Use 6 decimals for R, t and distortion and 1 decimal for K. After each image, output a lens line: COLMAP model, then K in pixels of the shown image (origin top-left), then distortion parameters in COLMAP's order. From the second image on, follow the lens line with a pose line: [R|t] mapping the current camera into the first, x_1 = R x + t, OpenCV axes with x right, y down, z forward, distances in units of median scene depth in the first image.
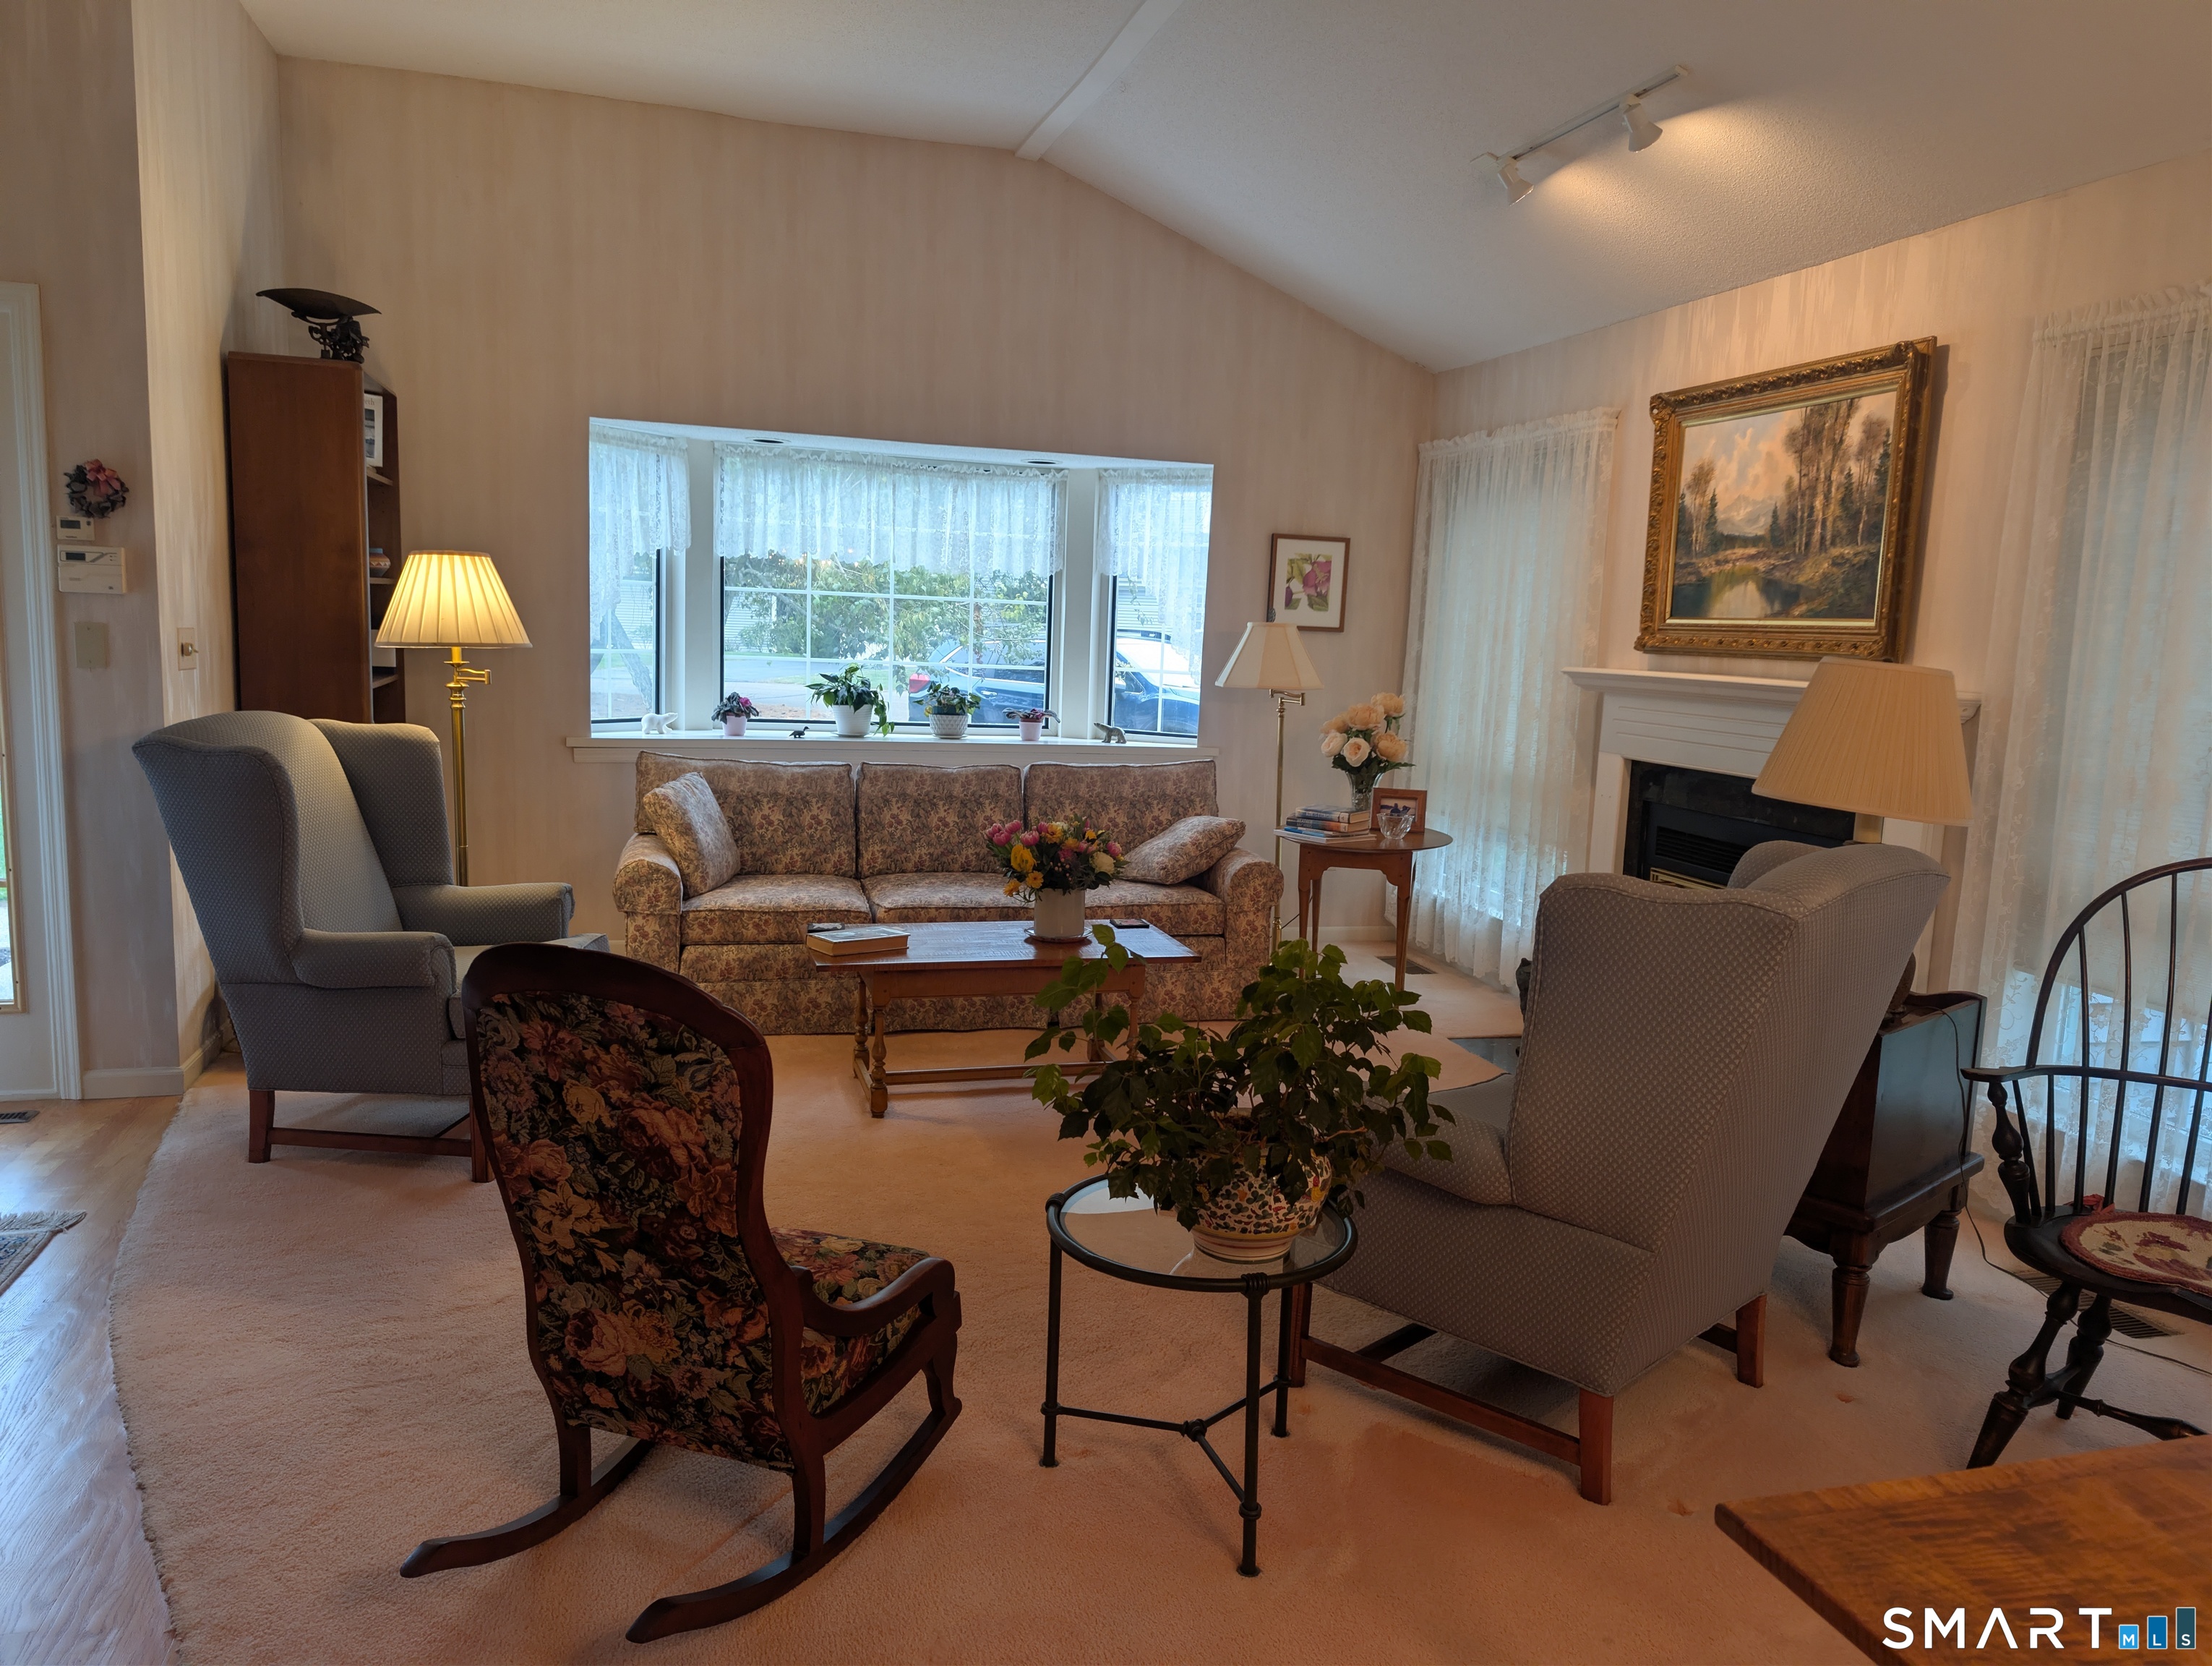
lens RADIAL K [[1549.9, 0, 1101.8], [0, 1549.9, 841.8], [0, 0, 1]] dist [0.026852, -0.042883]
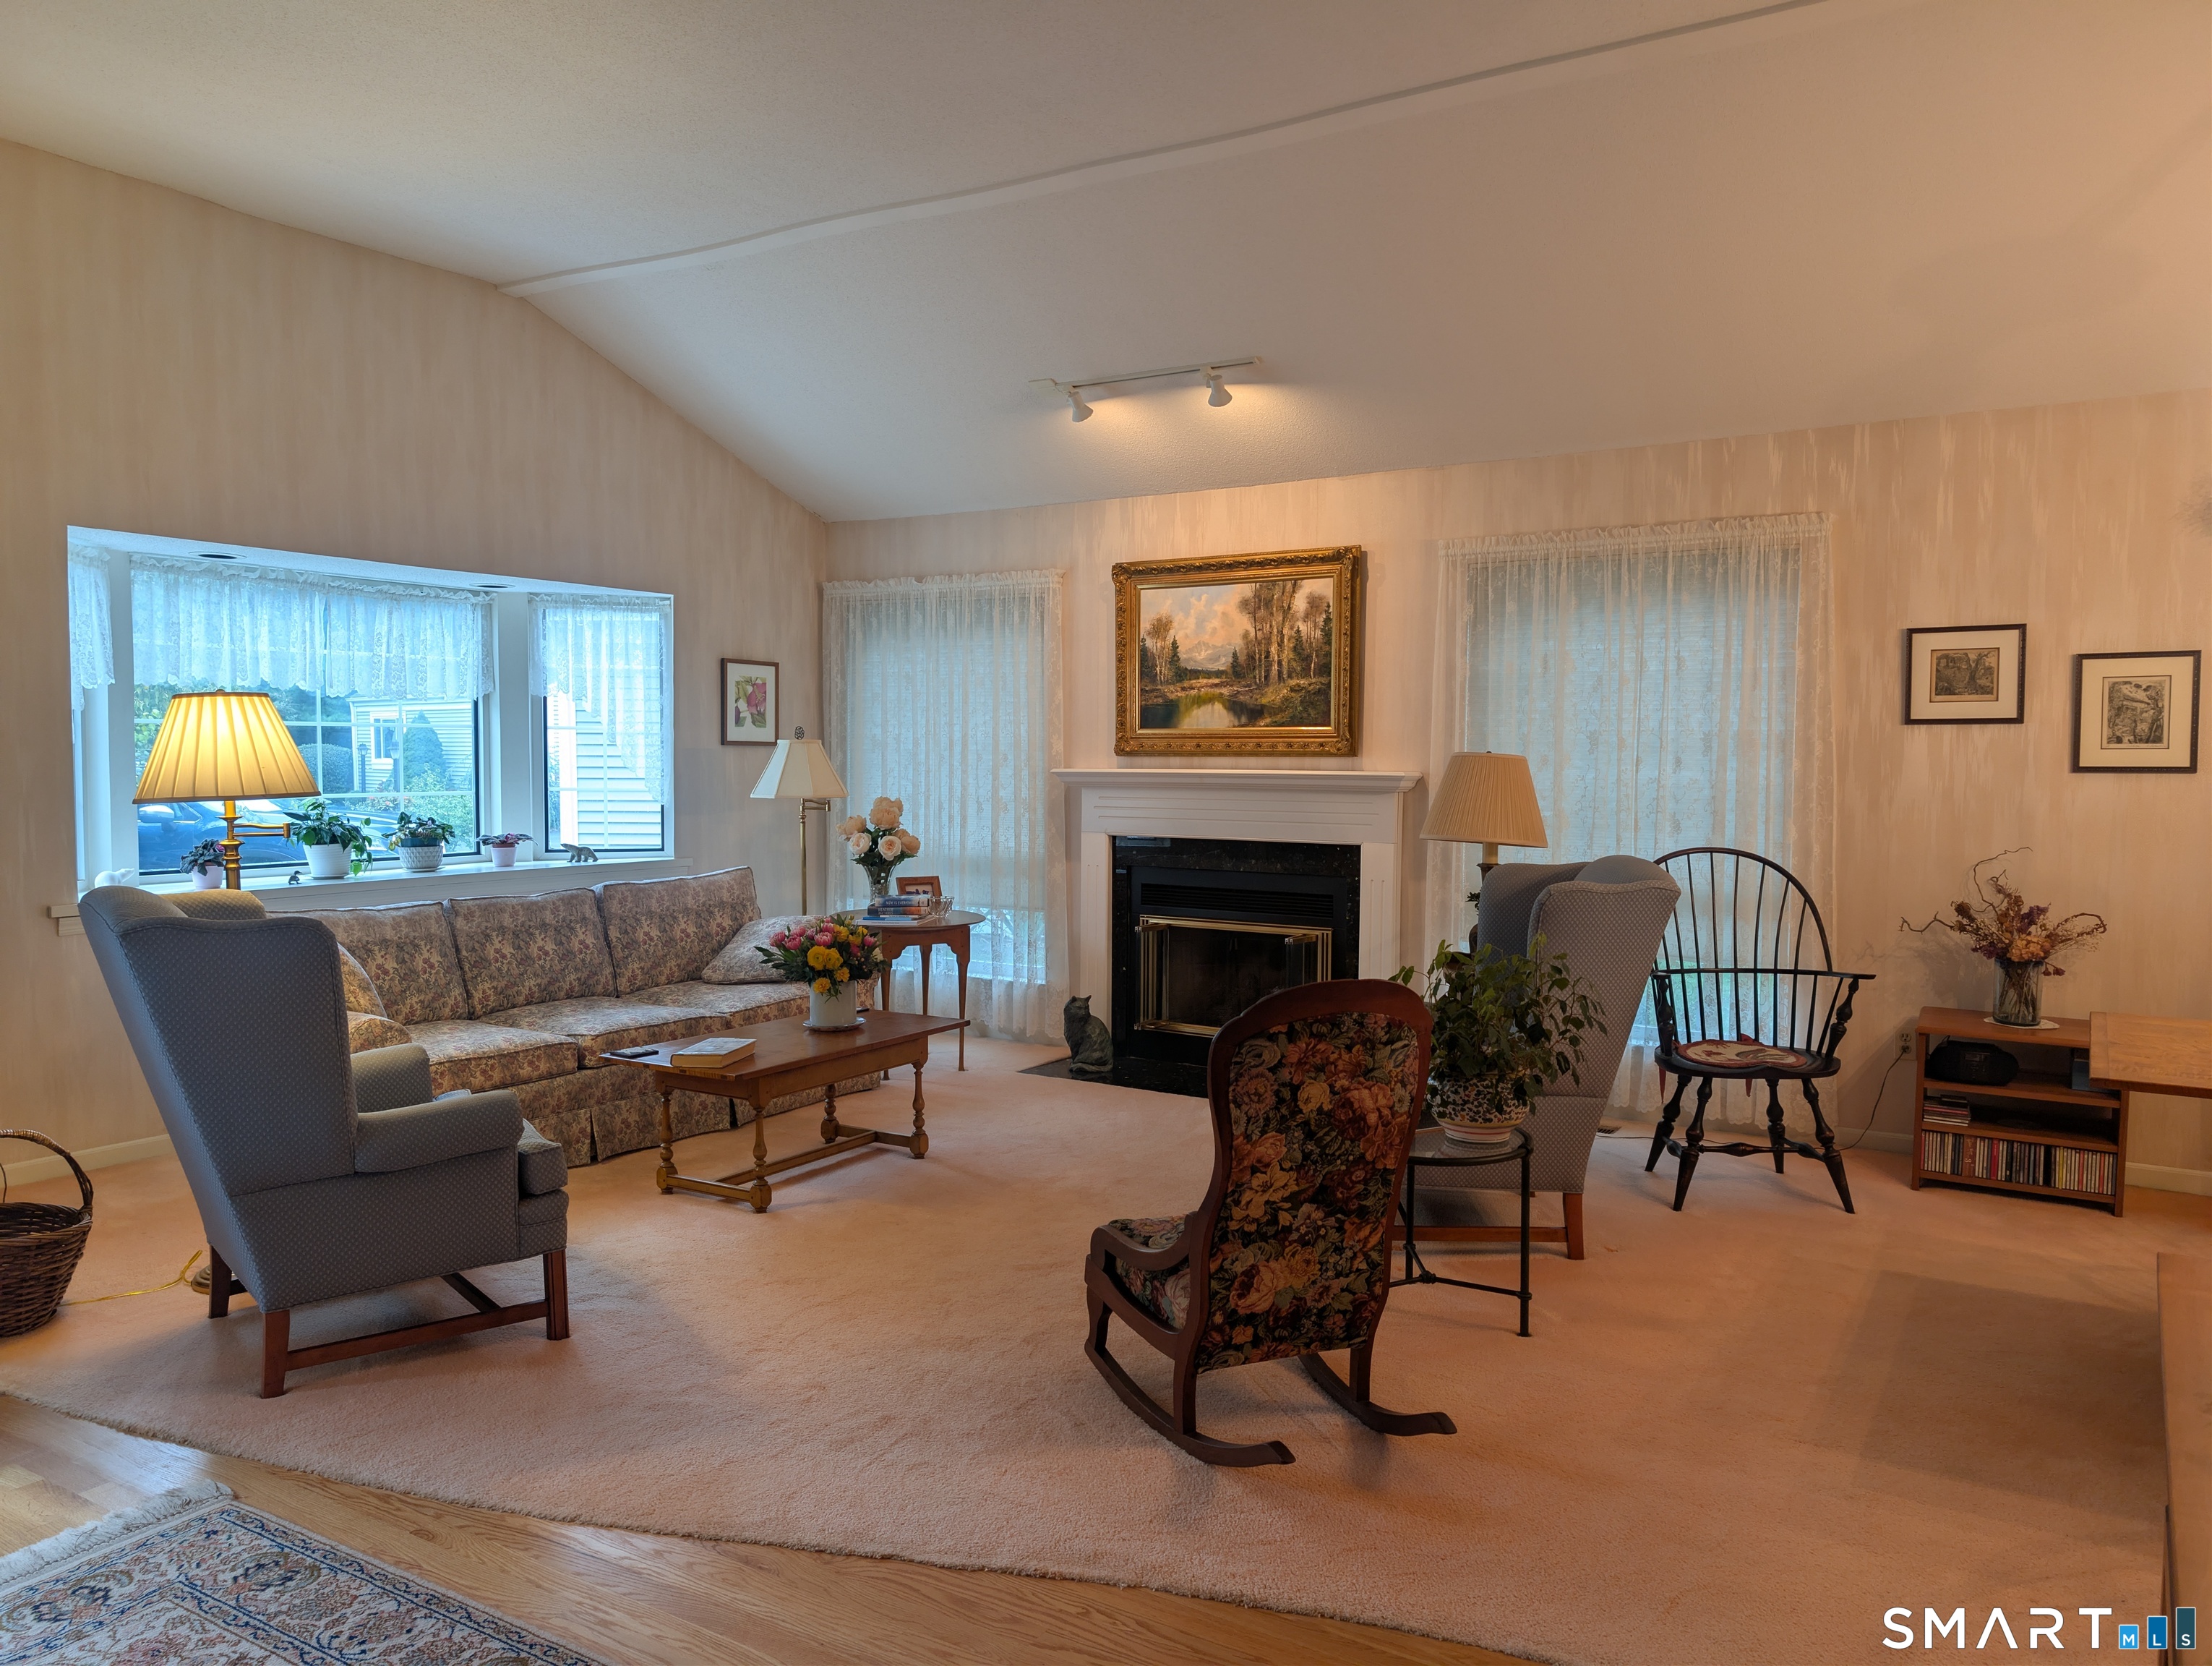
lens RADIAL K [[1549.9, 0, 1122.0], [0, 1549.9, 835.6], [0, 0, 1]] dist [0.026852, -0.042883]
pose [[0.754805, -0.070418, 0.652158, -0.557237], [0.115293, 0.992985, -0.026219, -0.020680], [-0.645737, 0.094979, 0.757630, 0.007128]]
